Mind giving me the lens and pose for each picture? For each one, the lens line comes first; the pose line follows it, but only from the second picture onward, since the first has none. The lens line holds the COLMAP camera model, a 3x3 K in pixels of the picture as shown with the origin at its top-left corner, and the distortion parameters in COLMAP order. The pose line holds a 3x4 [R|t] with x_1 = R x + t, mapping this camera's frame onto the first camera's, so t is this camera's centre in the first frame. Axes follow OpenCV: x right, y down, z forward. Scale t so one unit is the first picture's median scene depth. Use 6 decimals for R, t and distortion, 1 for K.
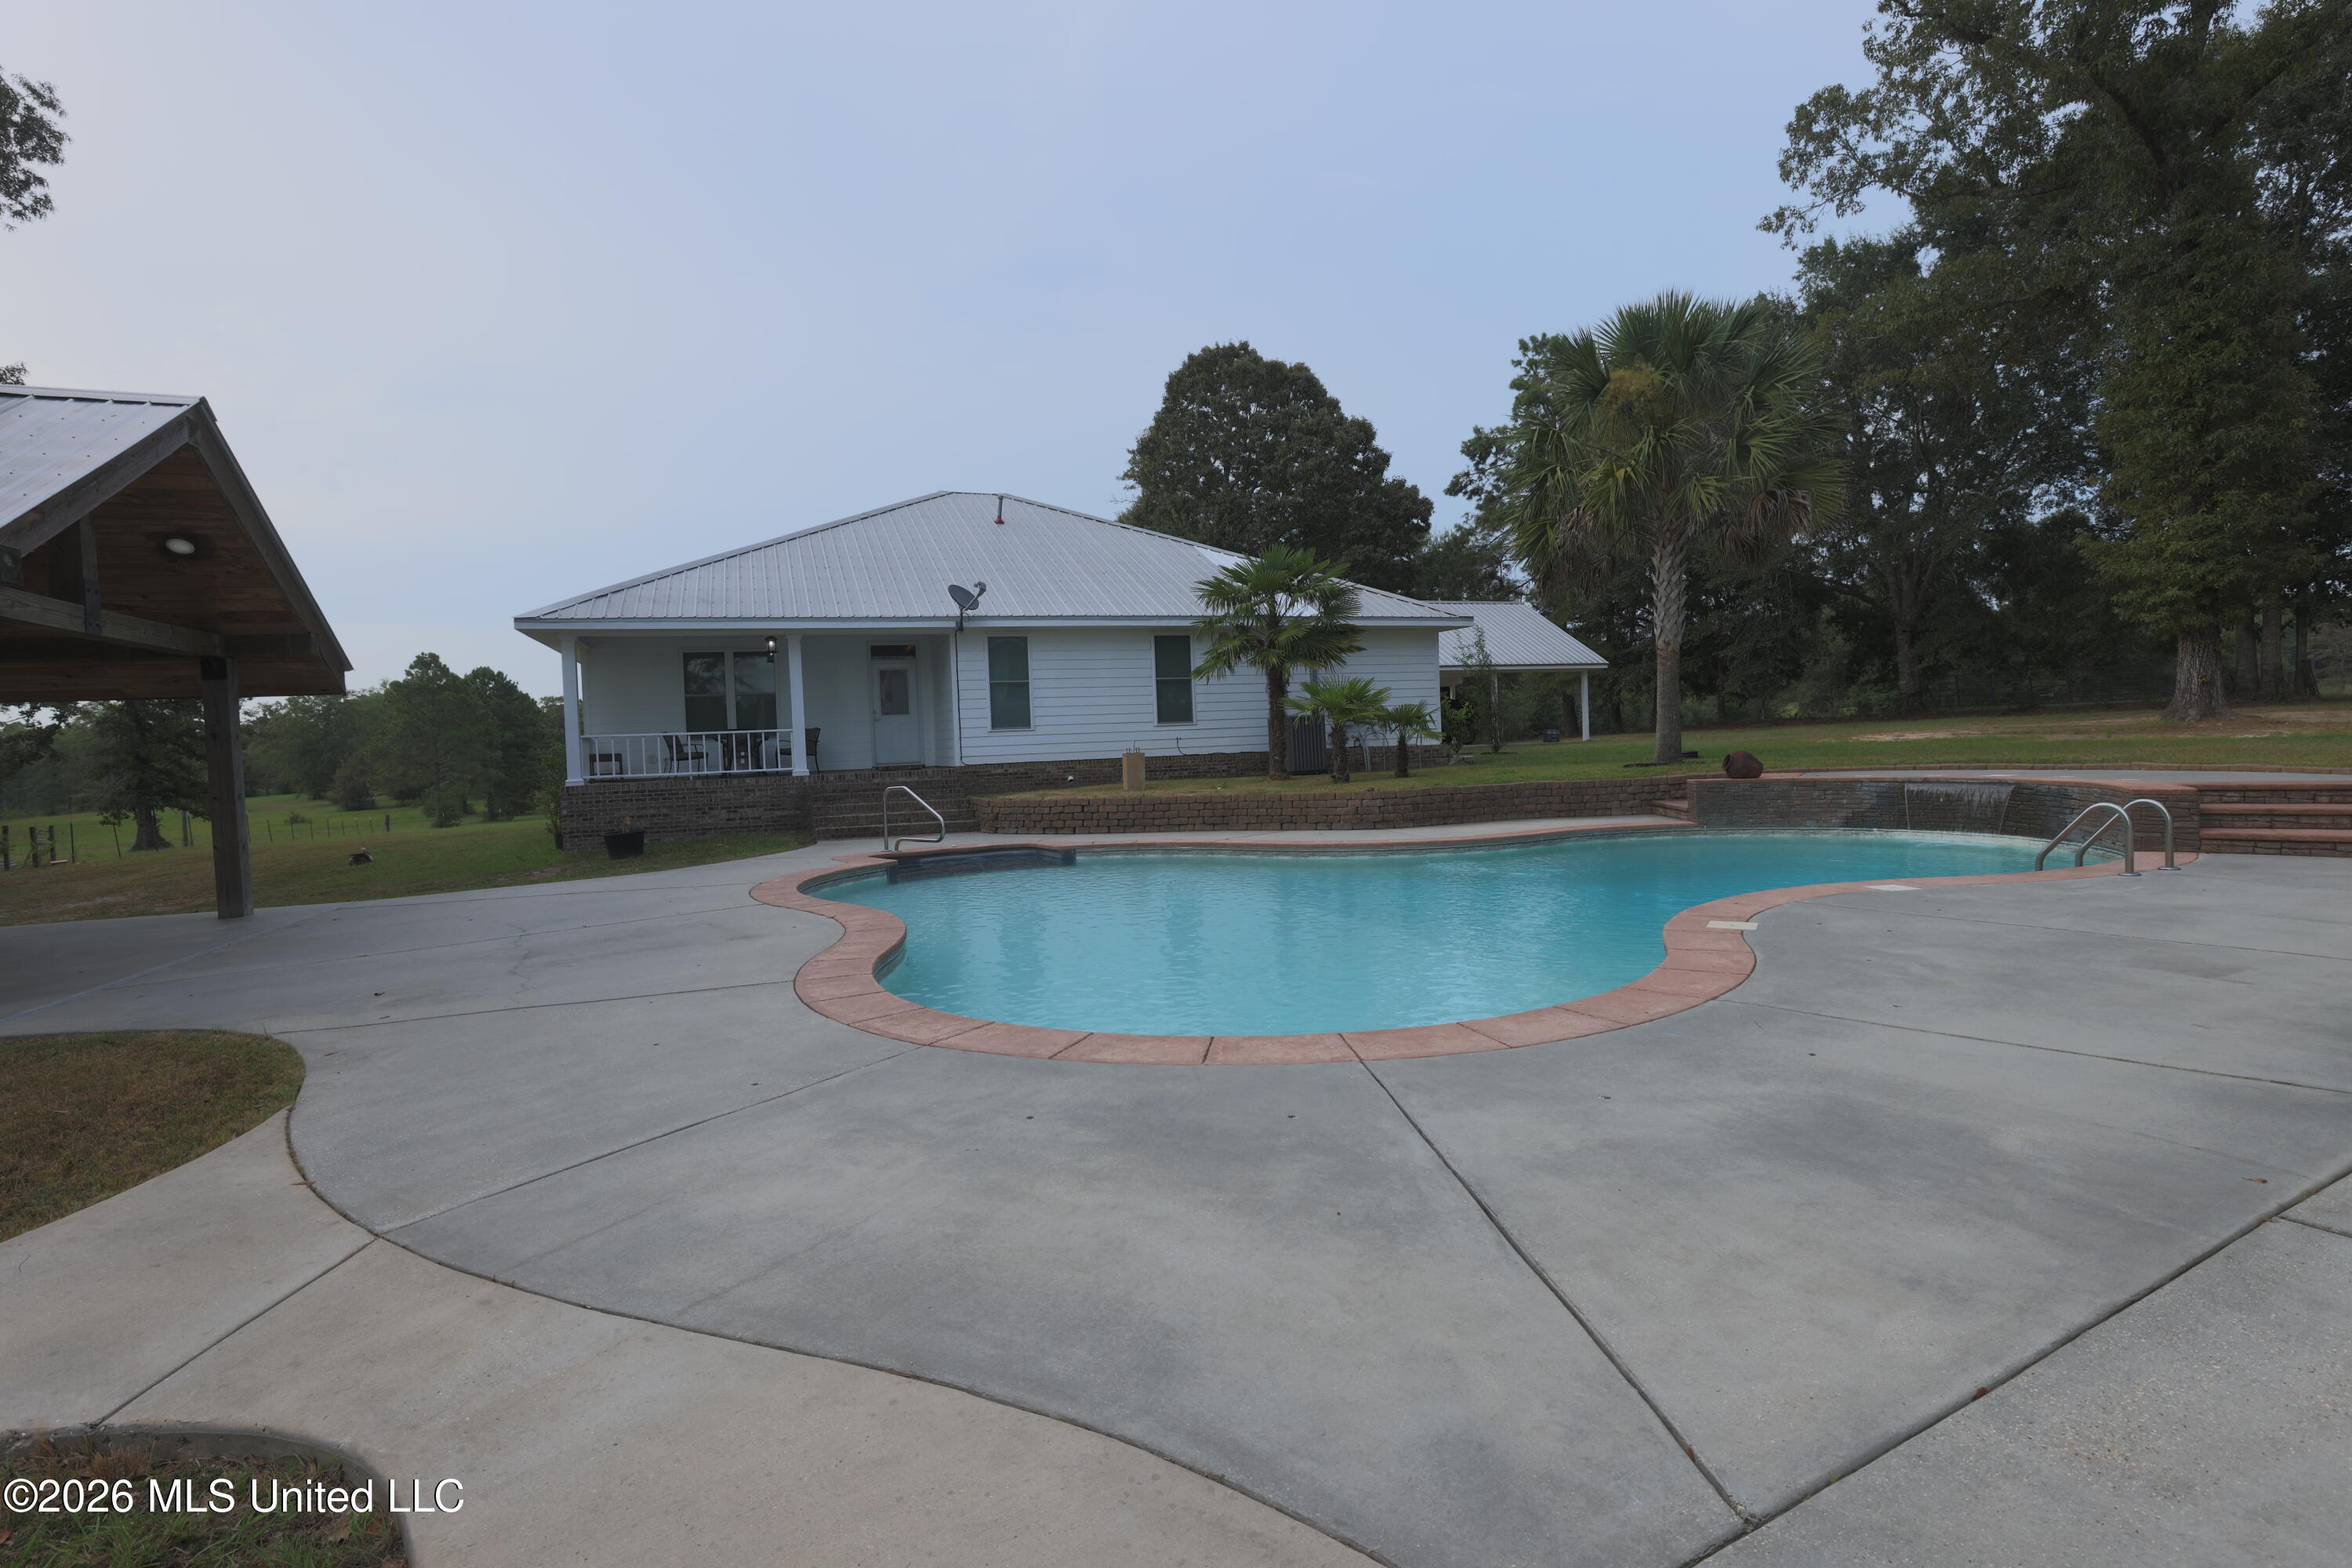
lens RADIAL K [[1140.3, 0, 1167.8], [0, 1140.3, 768.8], [0, 0, 1]] dist [-0.045403, 0.014972]
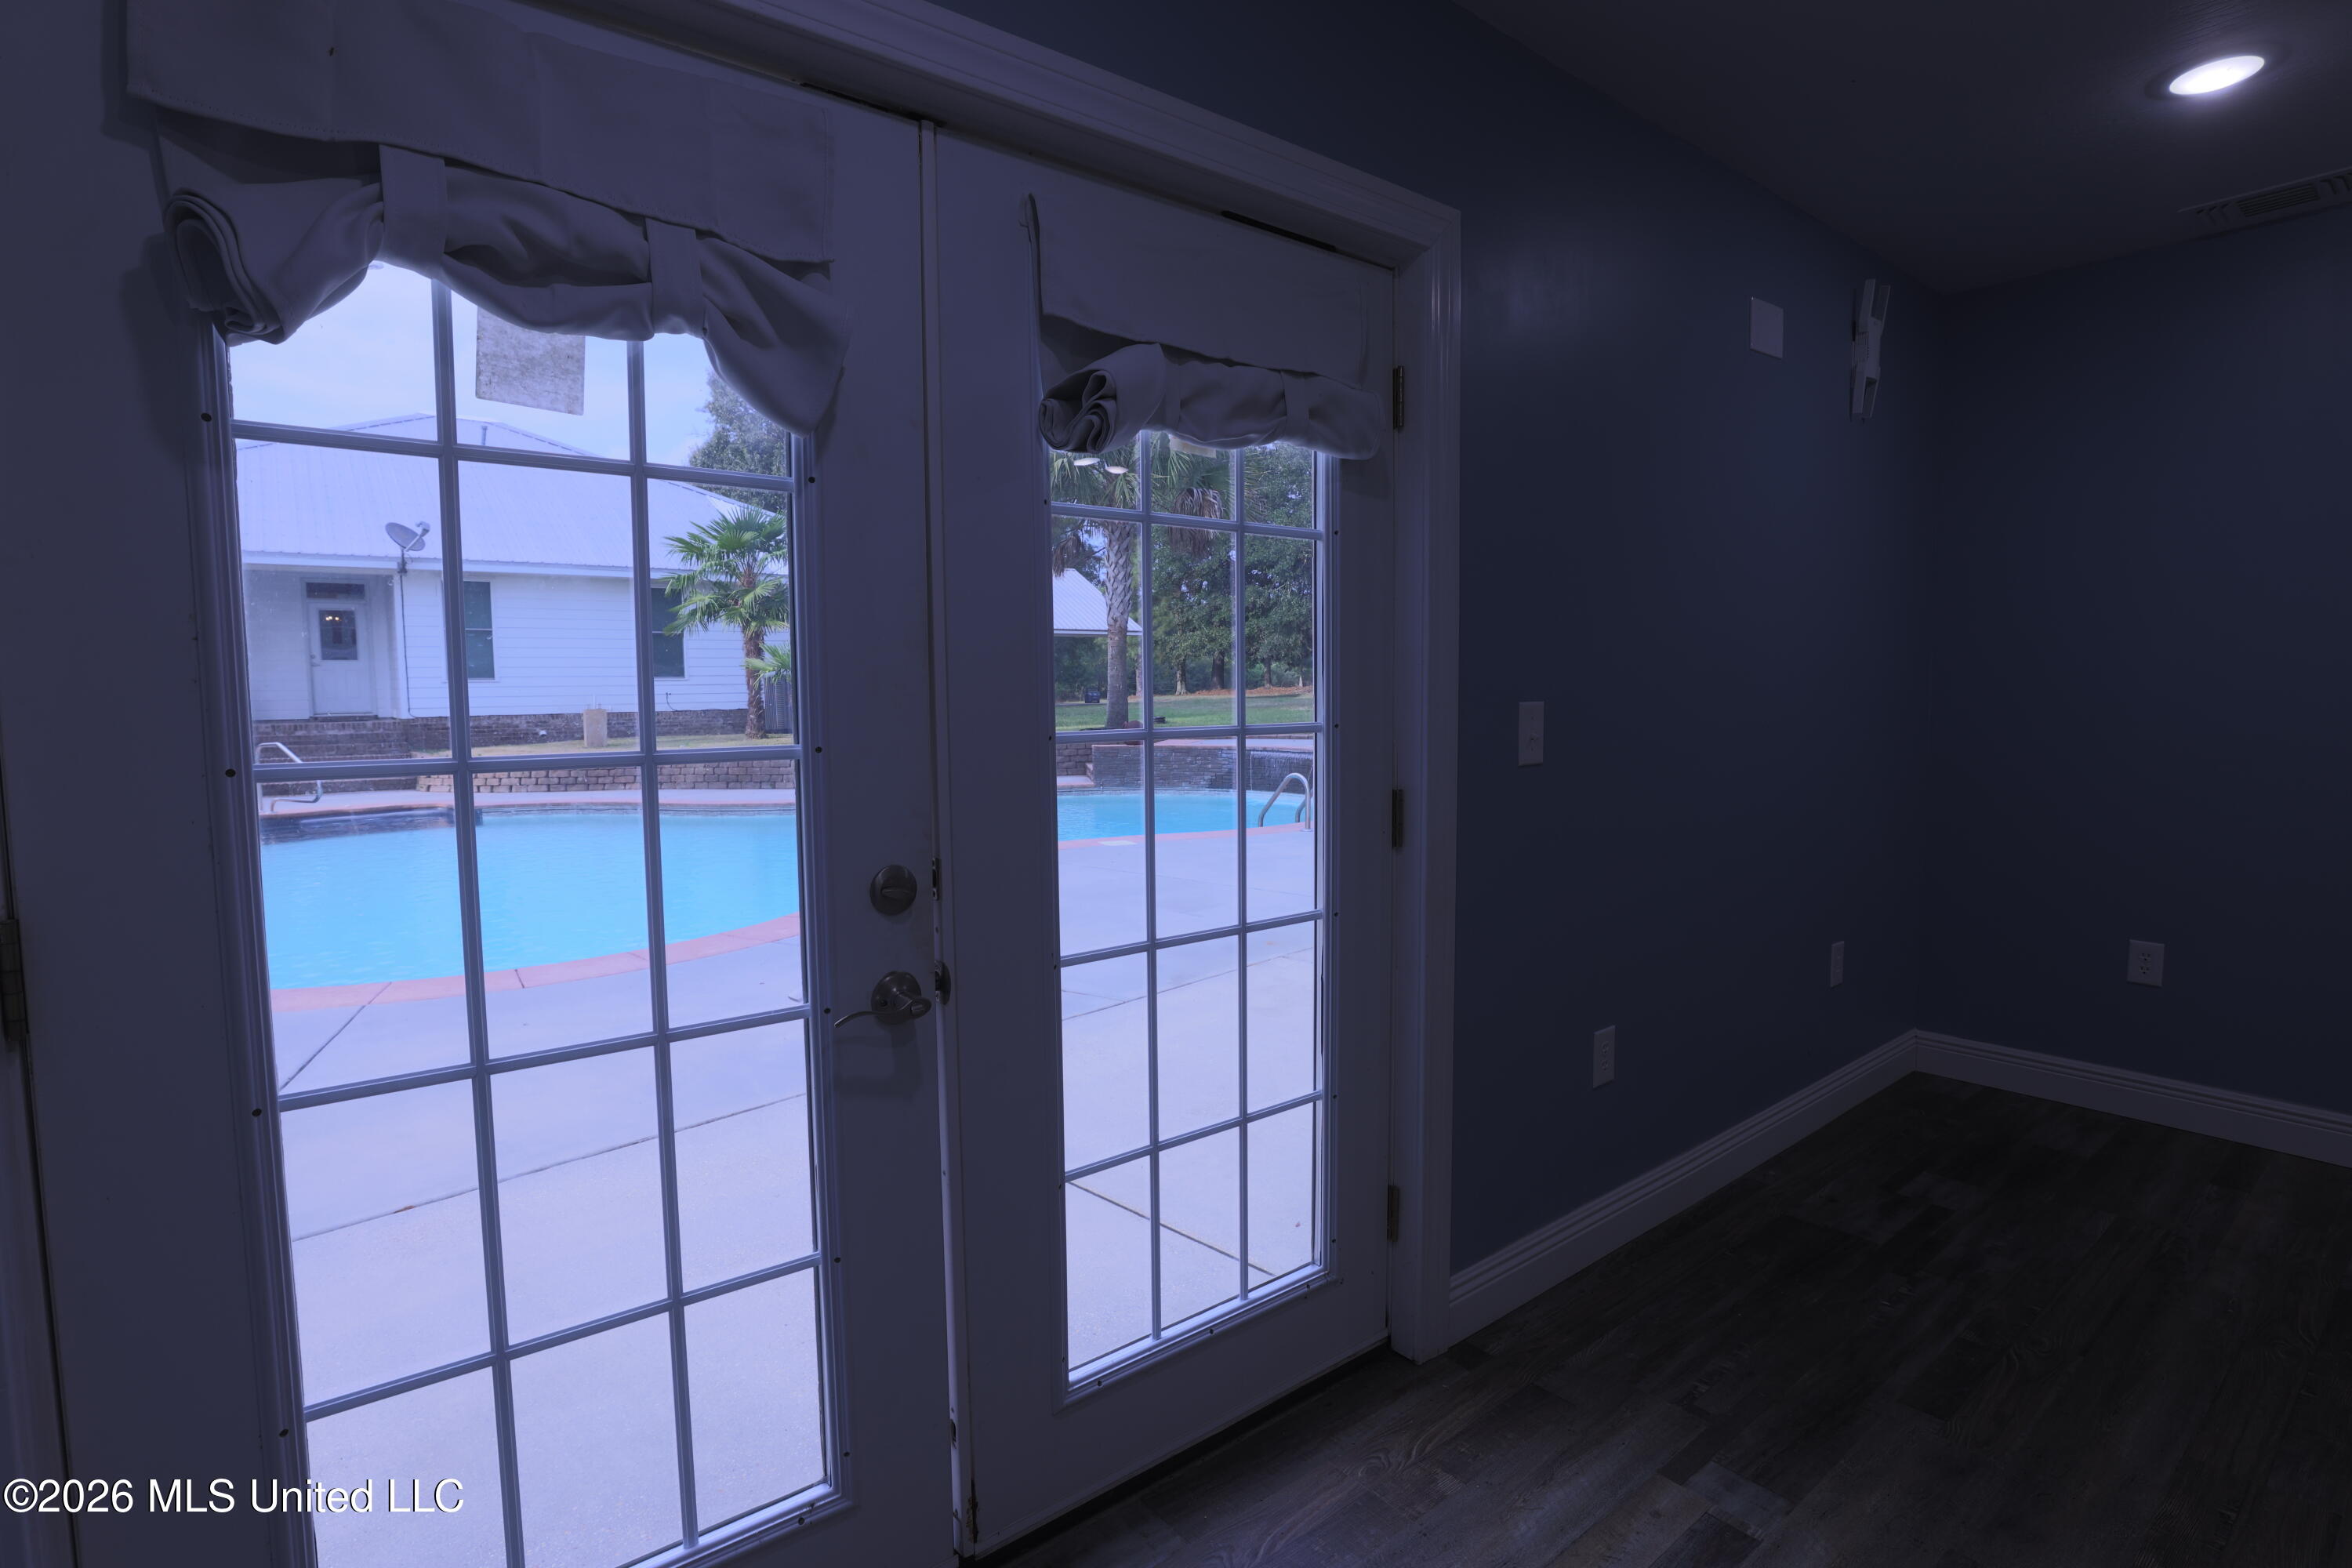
lens RADIAL K [[1140.3, 0, 1167.8], [0, 1140.3, 768.8], [0, 0, 1]] dist [-0.045403, 0.014972]
pose [[0.951337, 0.005813, 0.308097, 0.132569], [-0.018623, 0.999079, 0.038654, -0.008329], [-0.307589, -0.042511, 0.950569, -0.066879]]
